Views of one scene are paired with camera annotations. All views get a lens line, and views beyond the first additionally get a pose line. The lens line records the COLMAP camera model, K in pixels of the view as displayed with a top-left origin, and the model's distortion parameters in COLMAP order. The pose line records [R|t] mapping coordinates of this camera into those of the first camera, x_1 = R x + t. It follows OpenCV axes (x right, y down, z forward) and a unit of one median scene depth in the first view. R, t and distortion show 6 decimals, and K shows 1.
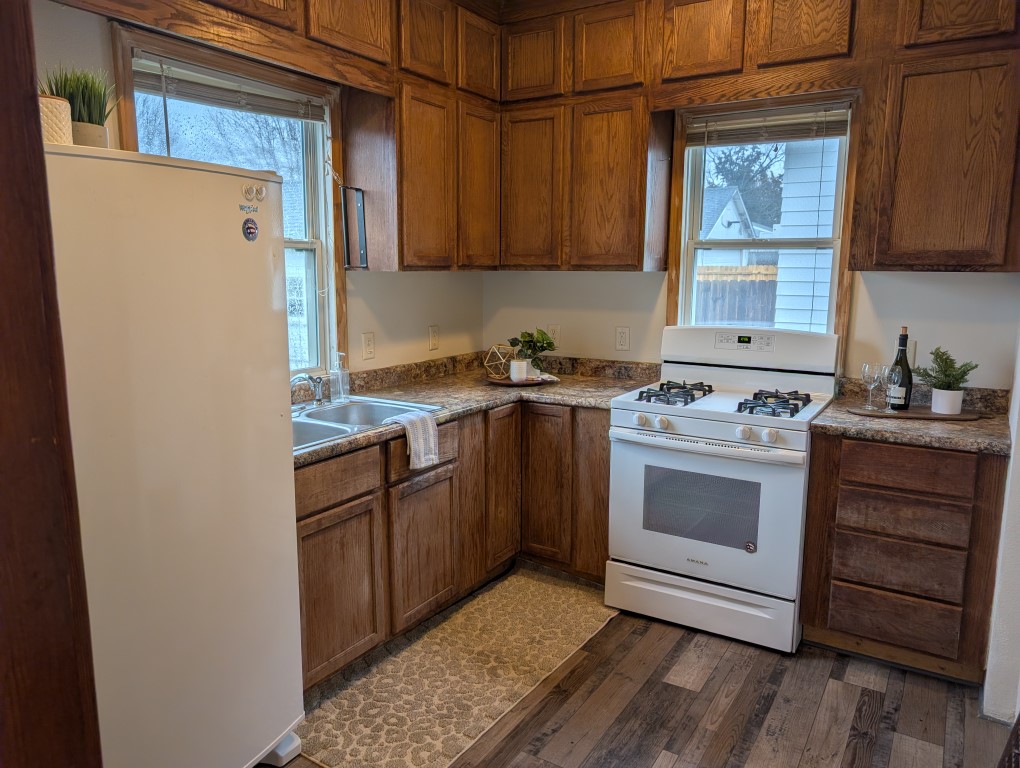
lens RADIAL K [[731.2, 0, 516.6], [0, 731.2, 382.8], [0, 0, 1]] dist [0.021573, -0.018234]
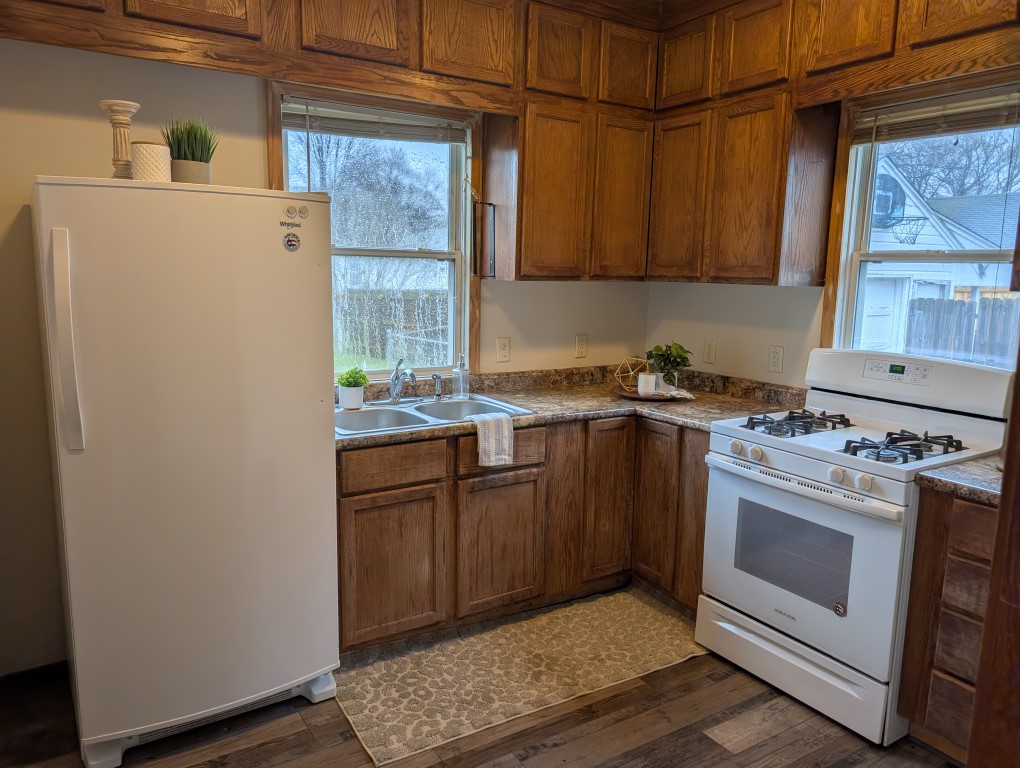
lens RADIAL K [[731.2, 0, 509.9], [0, 731.2, 383.2], [0, 0, 1]] dist [0.021573, -0.018234]
pose [[0.900787, 0.080561, -0.426723, 0.302962], [-0.085638, 0.996299, 0.007316, -0.011958], [0.425733, 0.029953, 0.904353, 0.049111]]
